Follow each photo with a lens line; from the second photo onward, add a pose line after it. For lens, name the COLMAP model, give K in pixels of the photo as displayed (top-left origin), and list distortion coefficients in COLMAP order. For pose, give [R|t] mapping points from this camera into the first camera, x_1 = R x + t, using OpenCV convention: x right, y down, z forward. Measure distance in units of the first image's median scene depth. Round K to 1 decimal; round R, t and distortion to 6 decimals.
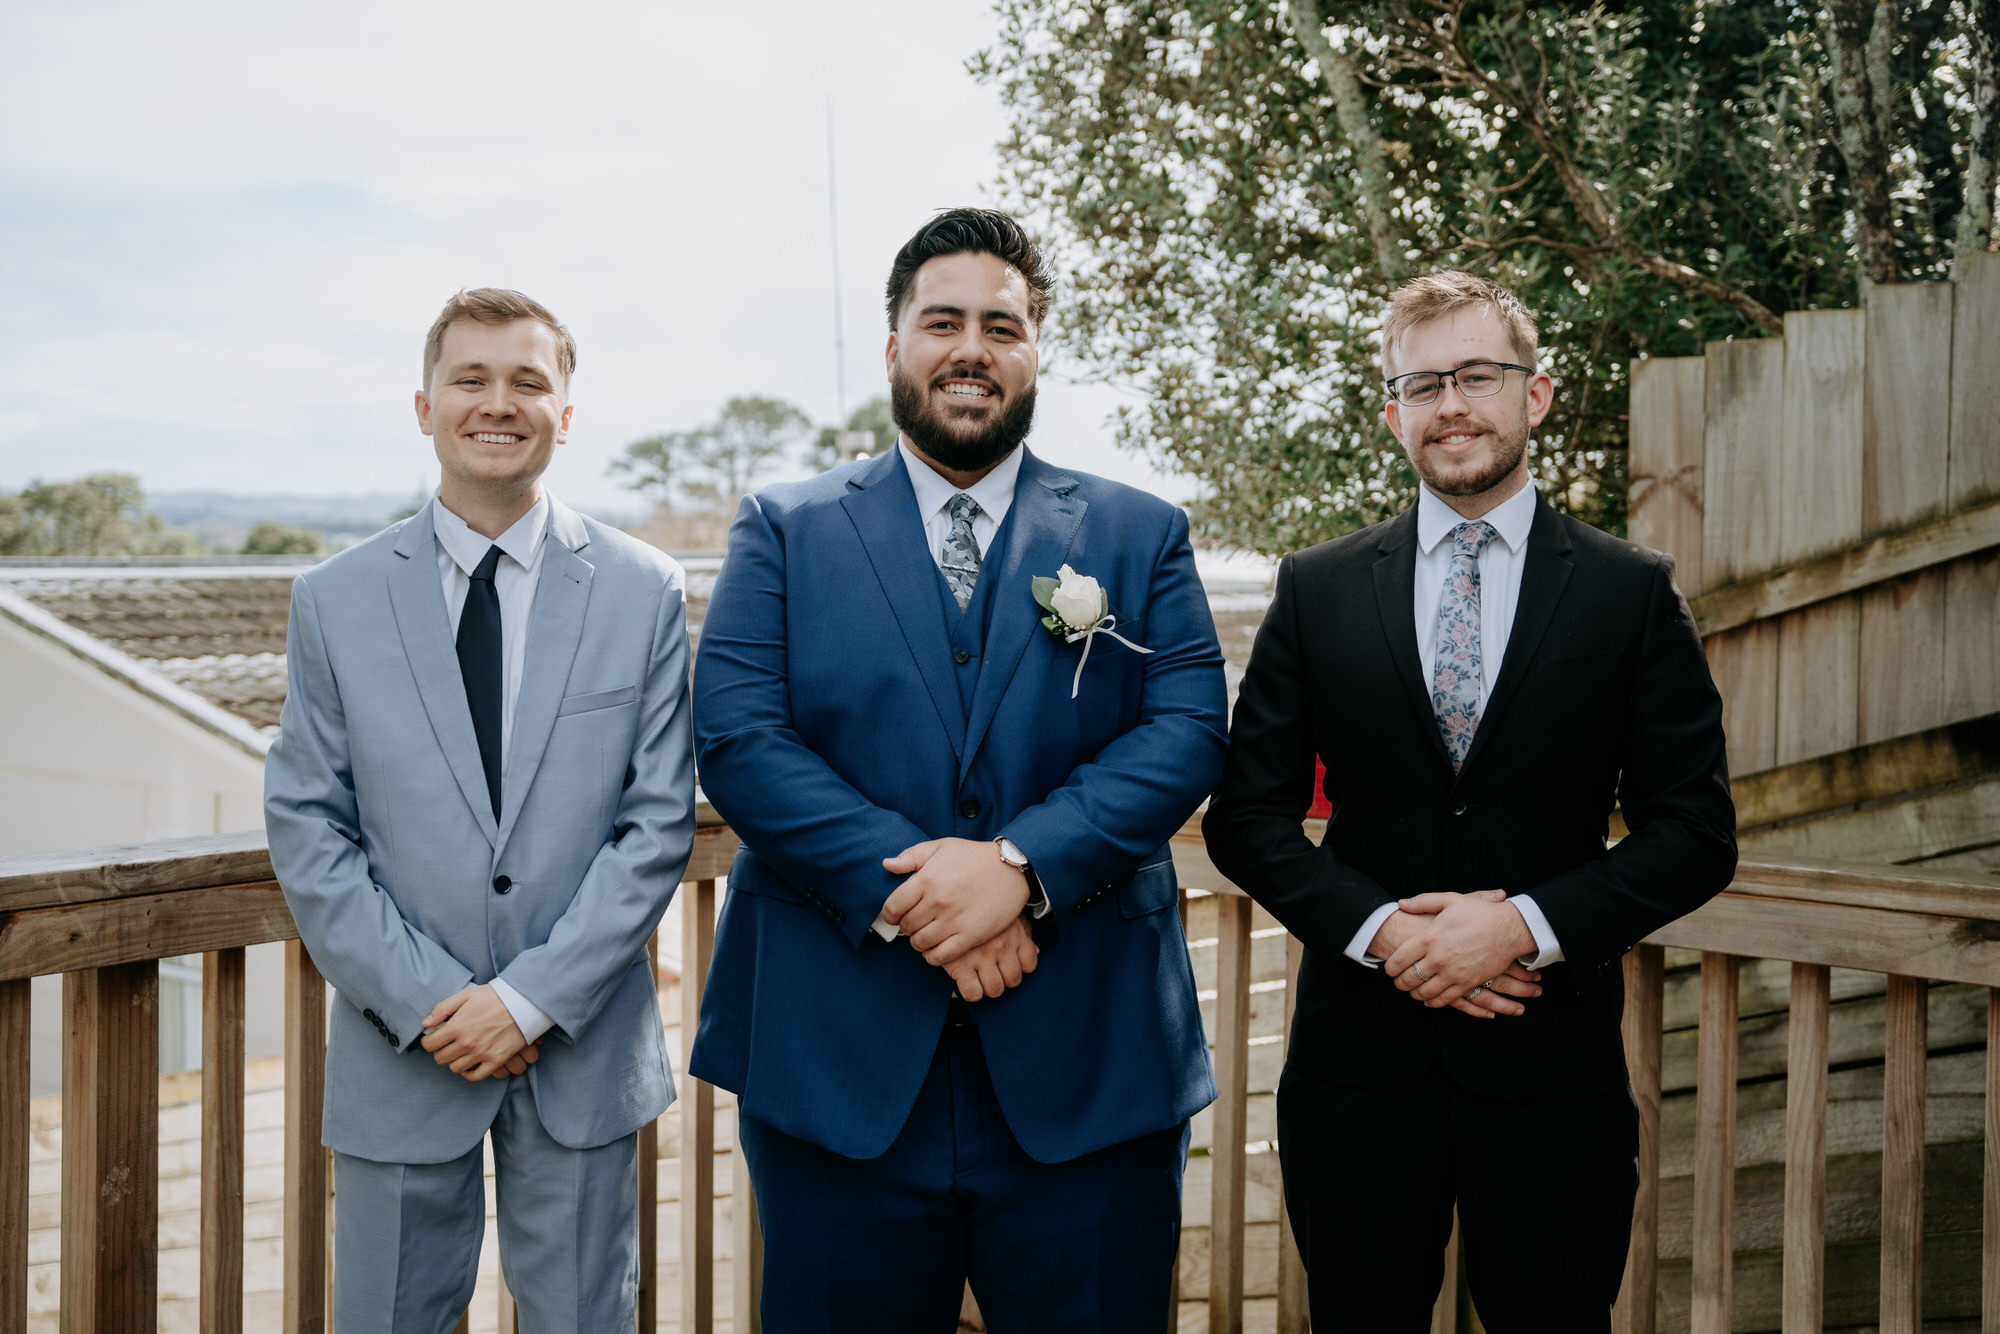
lens RADIAL K [[2469.0, 0, 1009.9], [0, 2469.0, 607.5], [0, 0, 1]] dist [0.034414, 0.000000]
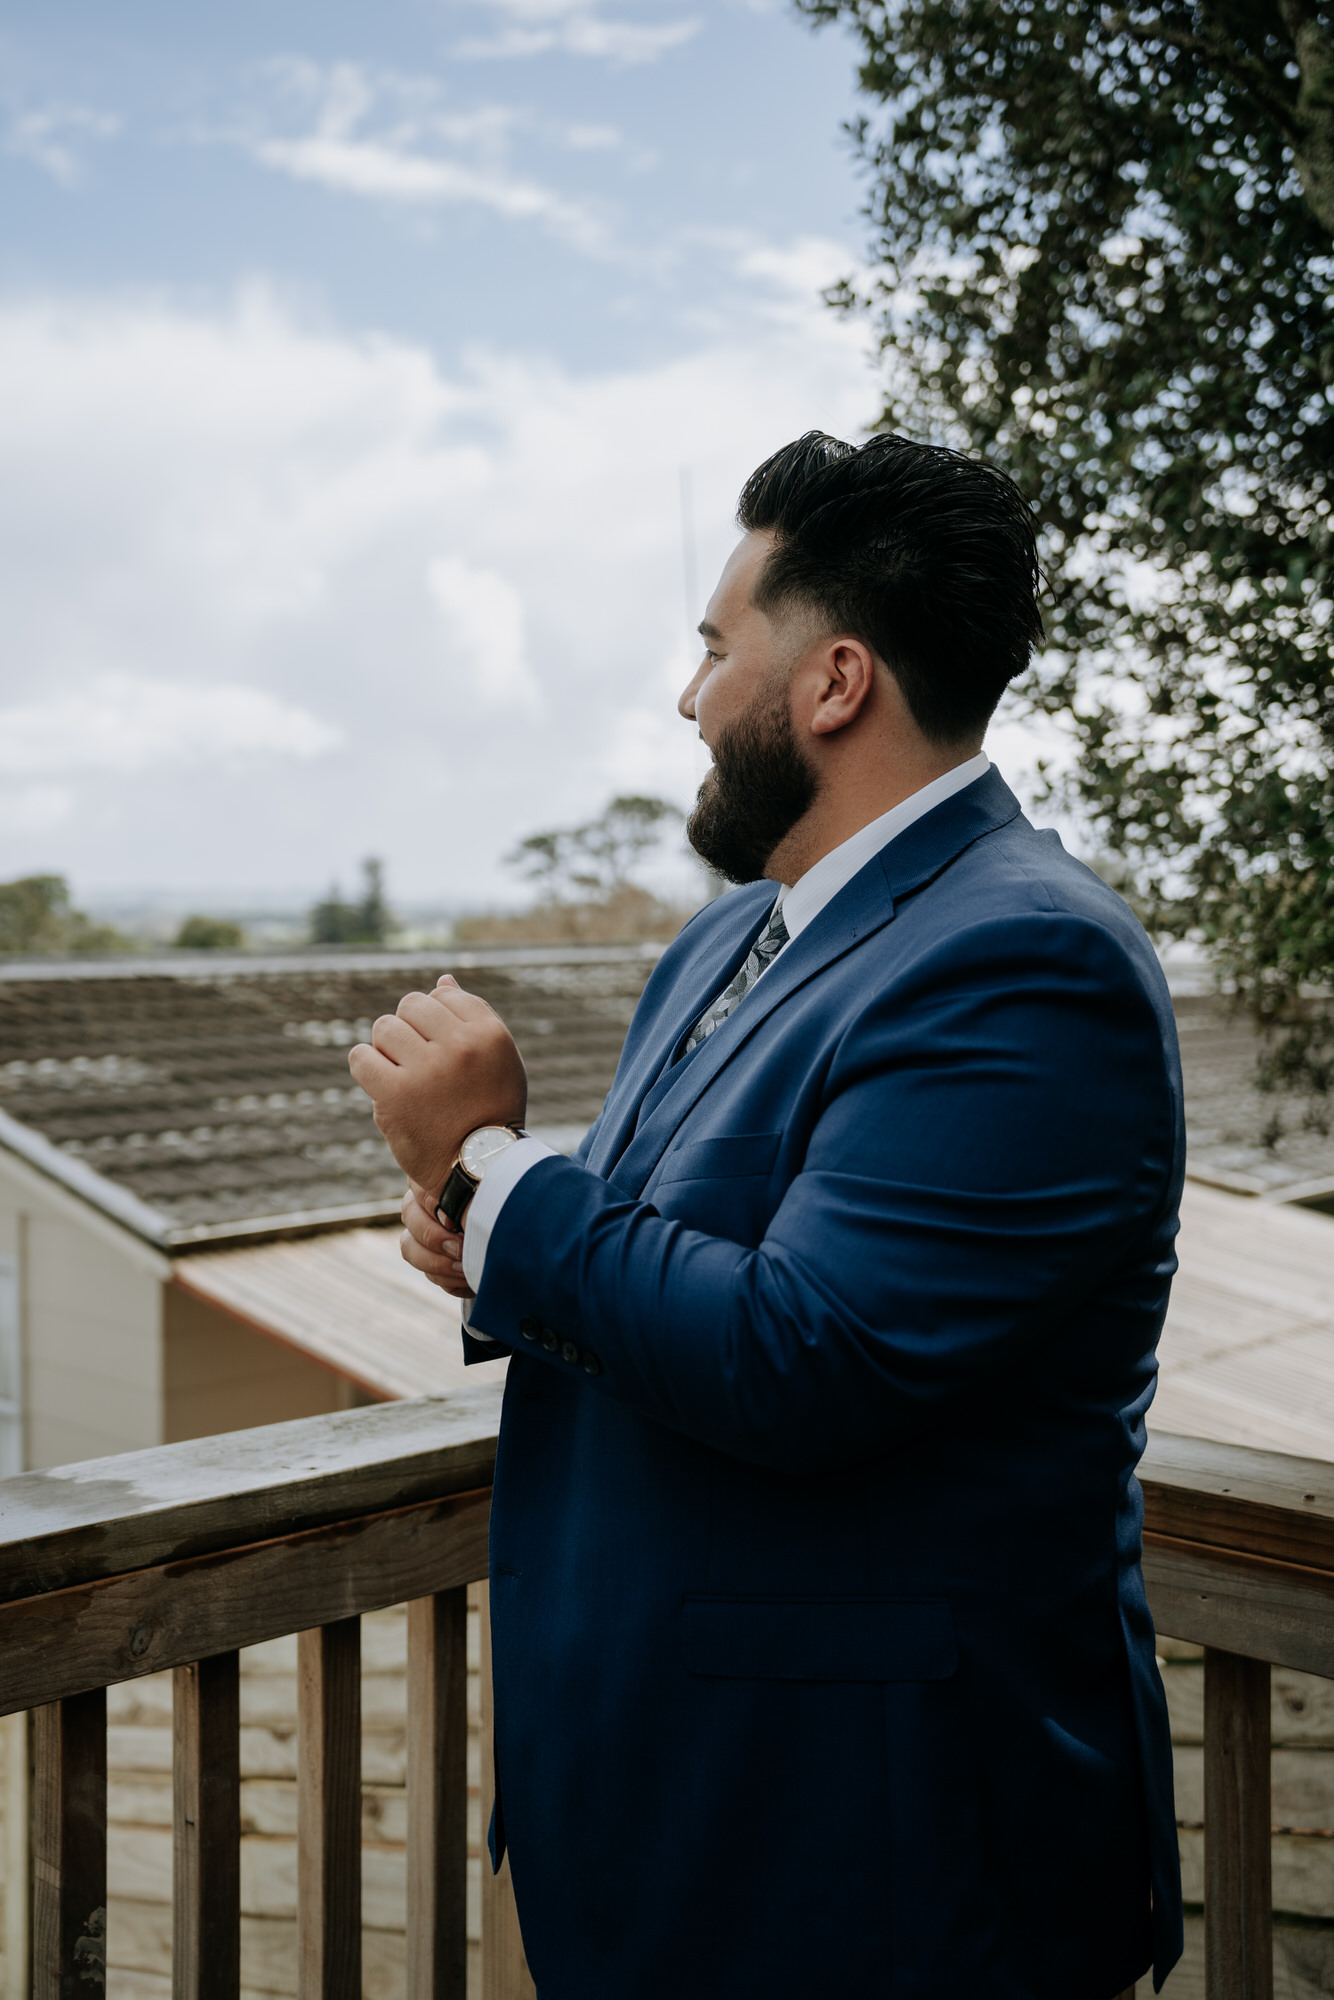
lens RADIAL K [[2012.5, 0, 606.5], [0, 2012.5, 897.5], [0, 0, 1]] dist [0.033984, 0.000000]
pose [[0.991503, -0.012172, -0.129511, -0.007155], [0.007248, 0.999235, -0.038423, -0.022130], [0.129880, 0.037158, 0.990833, 0.494495]]
